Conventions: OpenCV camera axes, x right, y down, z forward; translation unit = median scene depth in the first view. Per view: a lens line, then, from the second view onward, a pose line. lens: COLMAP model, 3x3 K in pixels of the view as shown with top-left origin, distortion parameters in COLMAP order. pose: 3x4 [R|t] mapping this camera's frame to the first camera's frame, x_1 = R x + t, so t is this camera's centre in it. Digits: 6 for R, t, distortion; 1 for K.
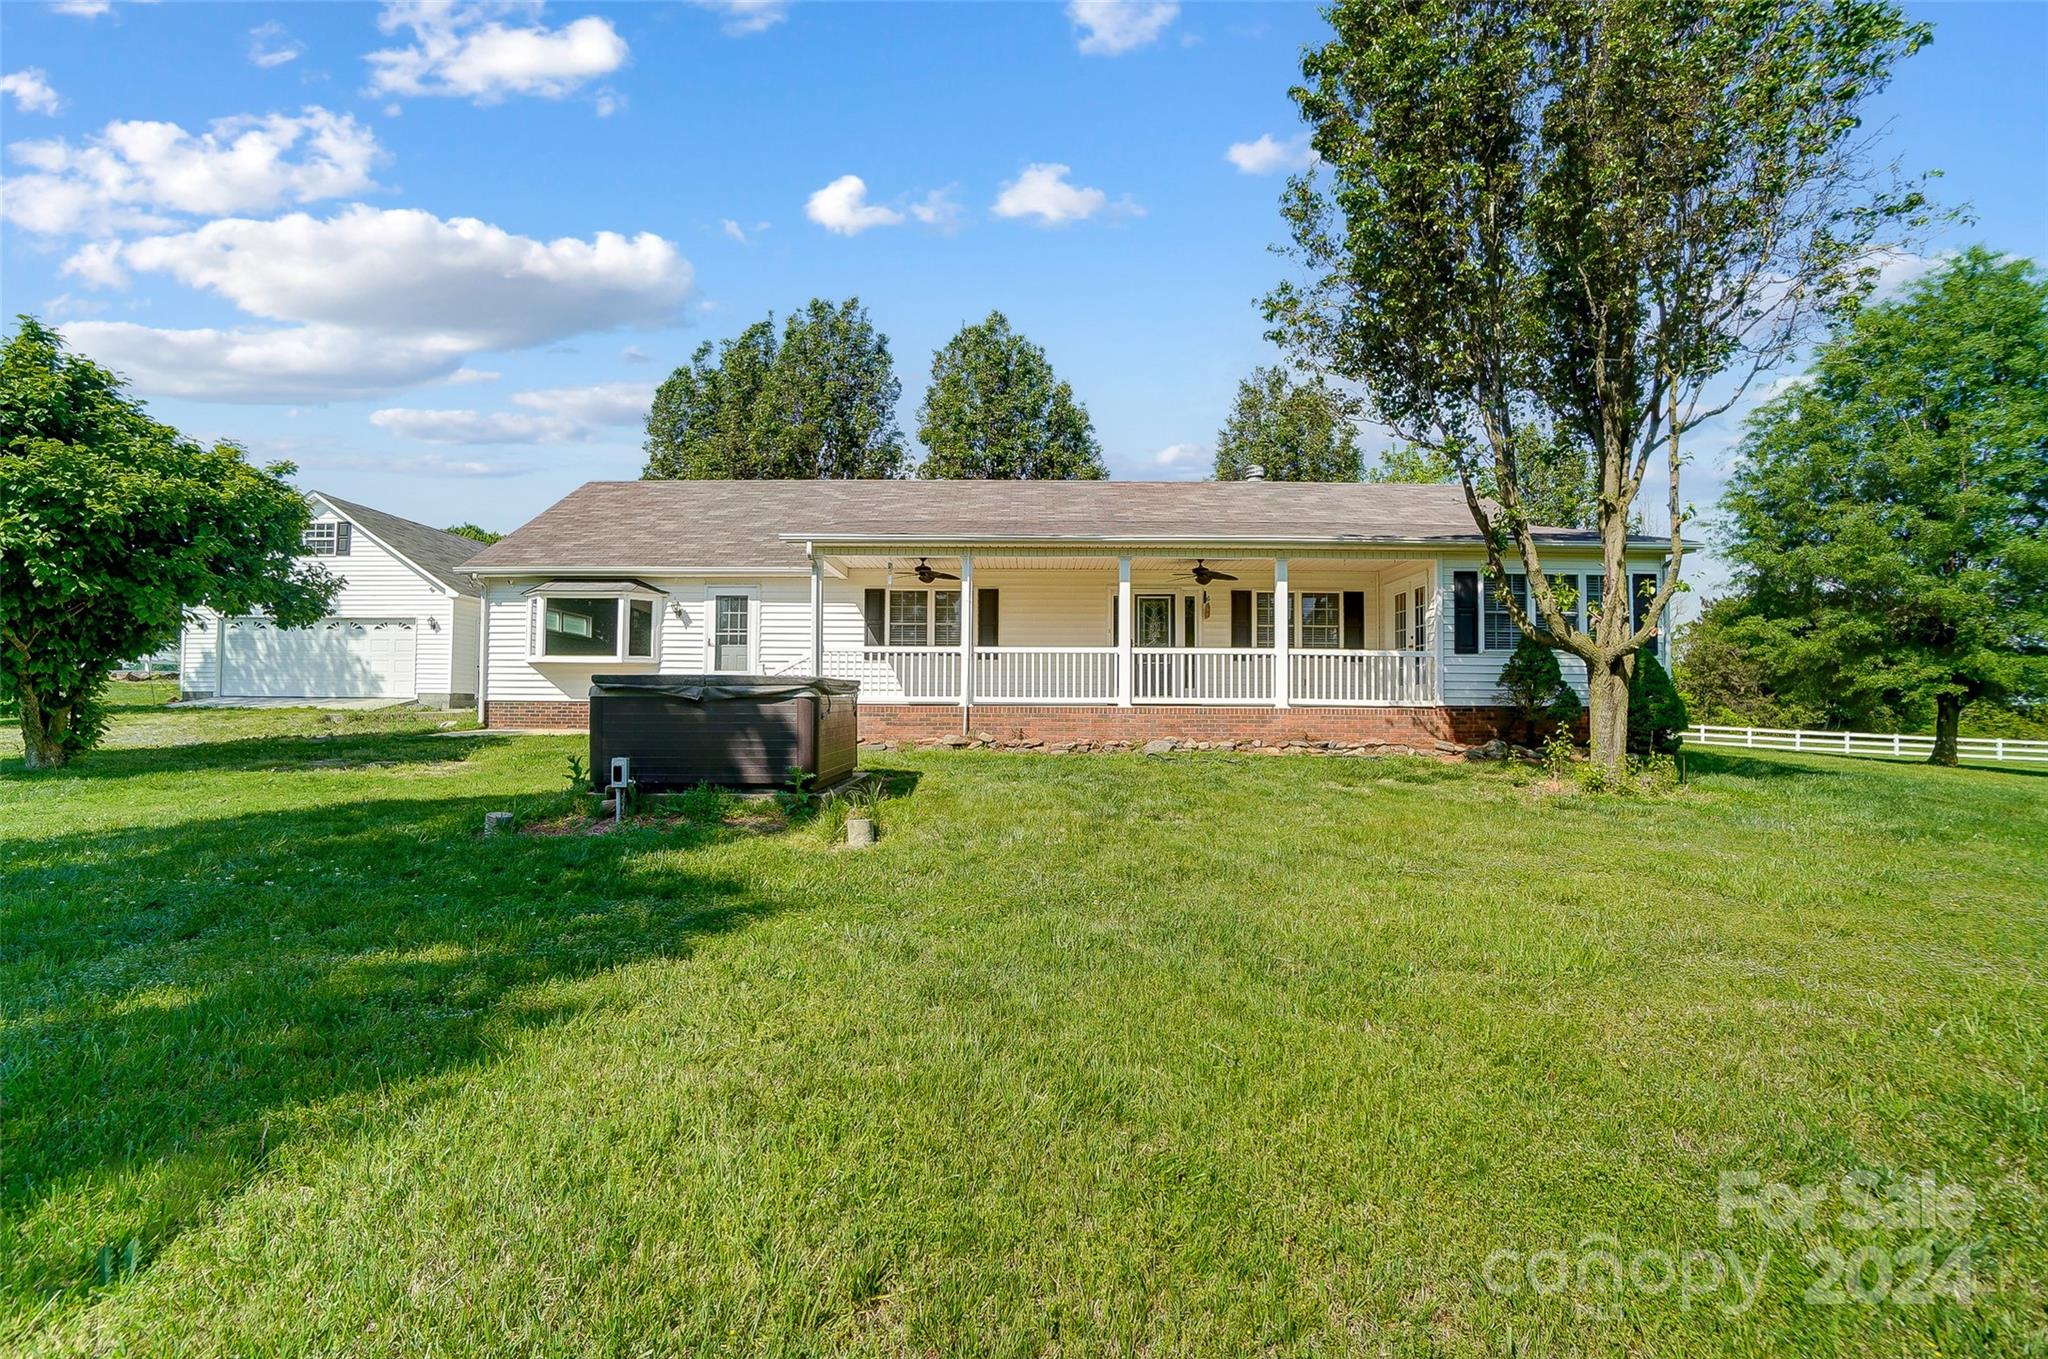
lens RADIAL K [[894.1, 0, 1025.7], [0, 894.1, 722.7], [0, 0, 1]] dist [-0.030298, -0.009407]
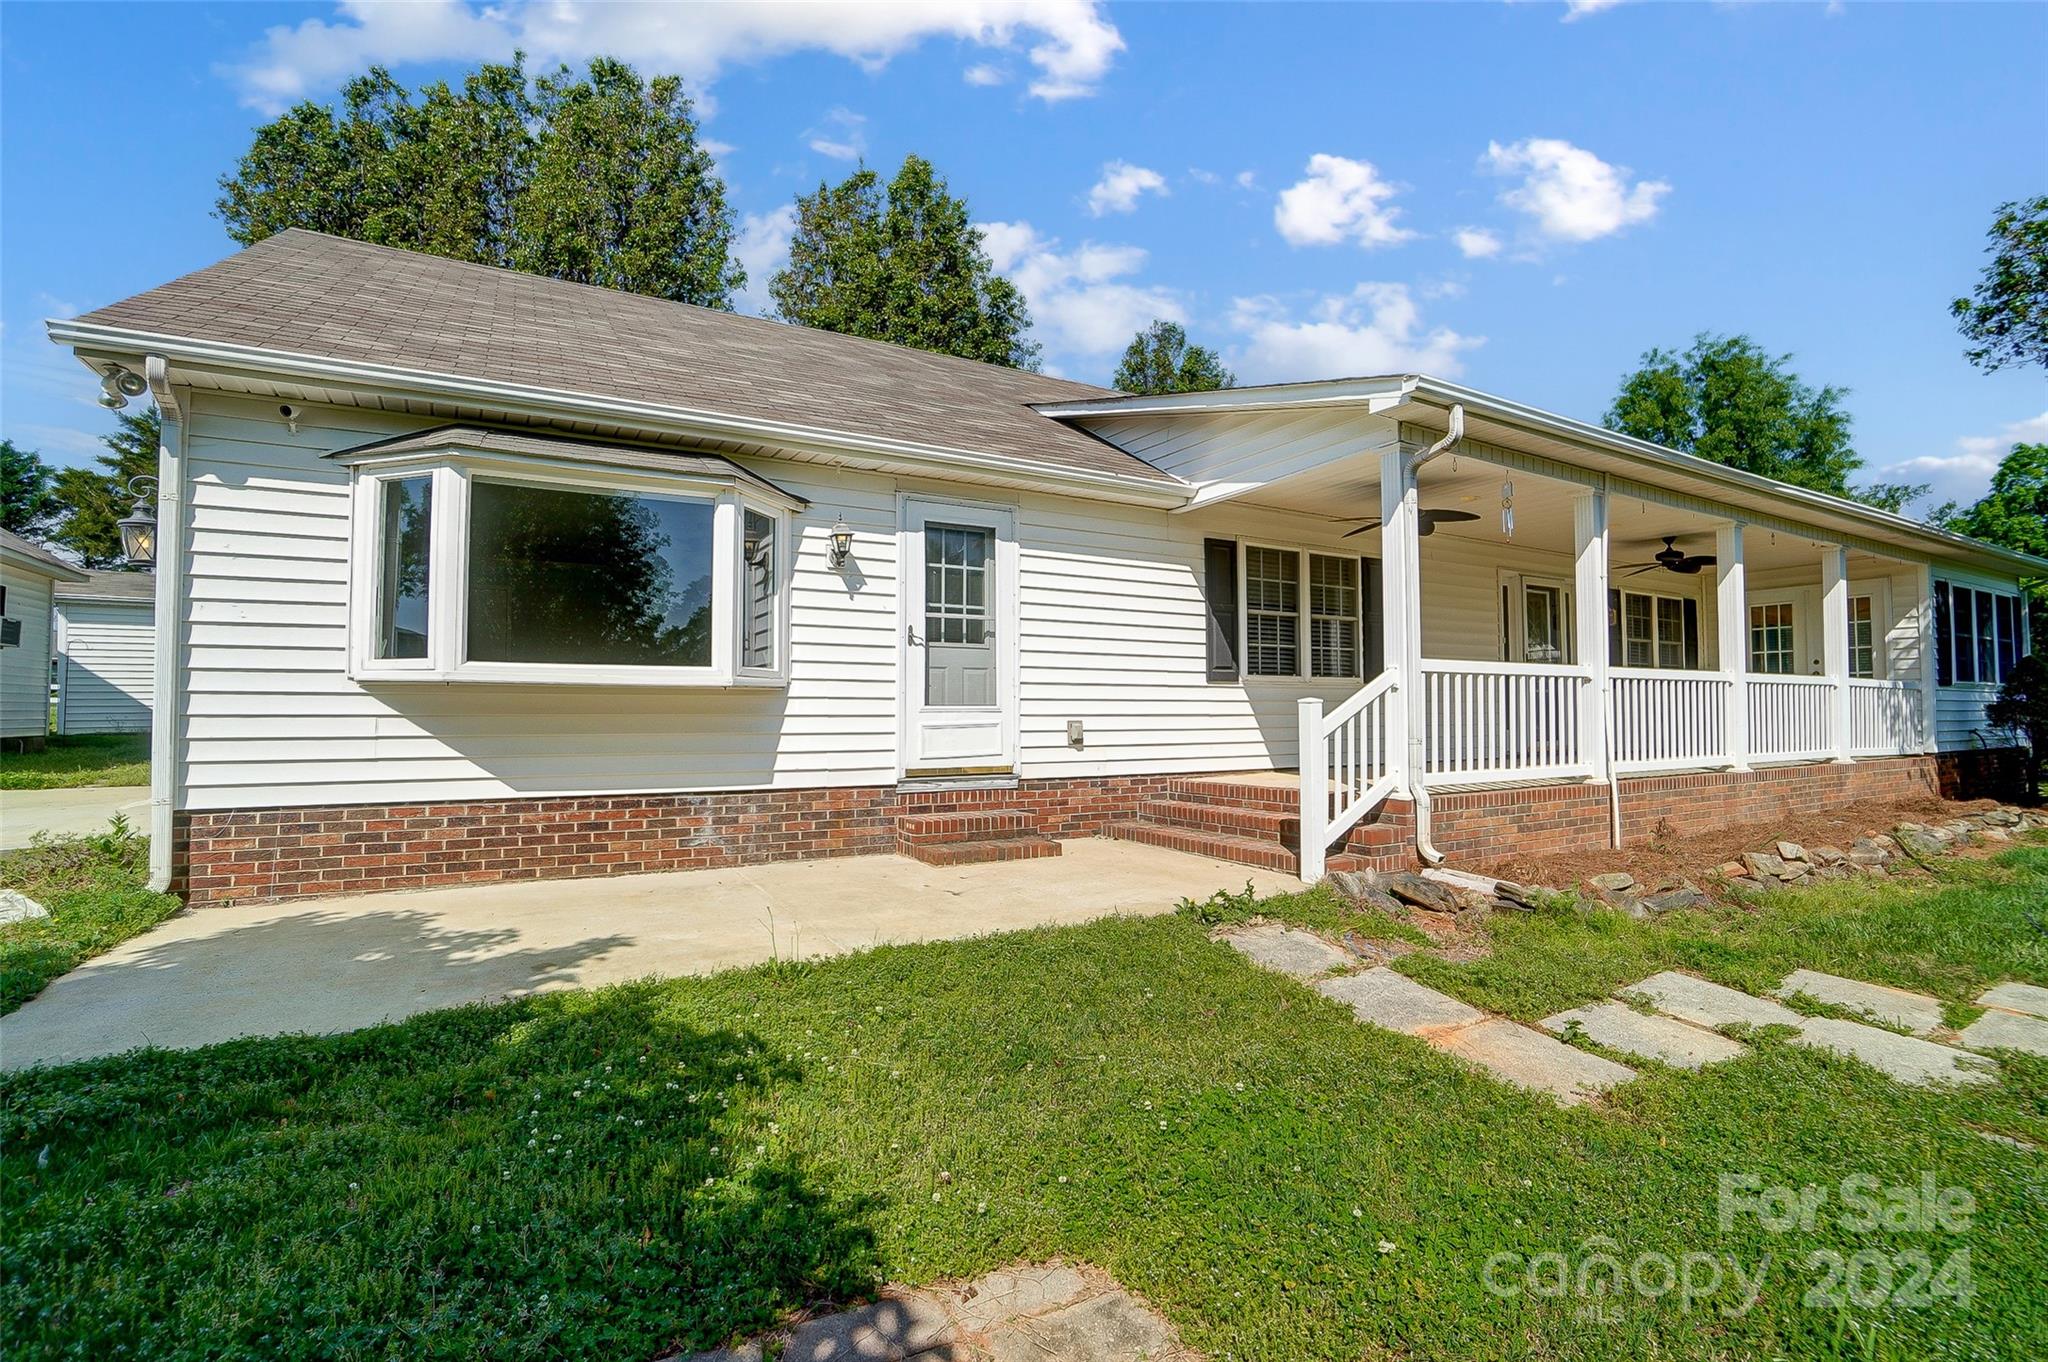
lens RADIAL K [[913.0, 0, 1004.7], [0, 913.0, 679.3], [0, 0, 1]] dist [-0.056859, 0.023077]
pose [[0.873399, 0.008045, 0.486939, -0.516922], [0.006406, 0.999587, -0.028005, -0.058277], [-0.486963, 0.027579, 0.872987, 0.615786]]
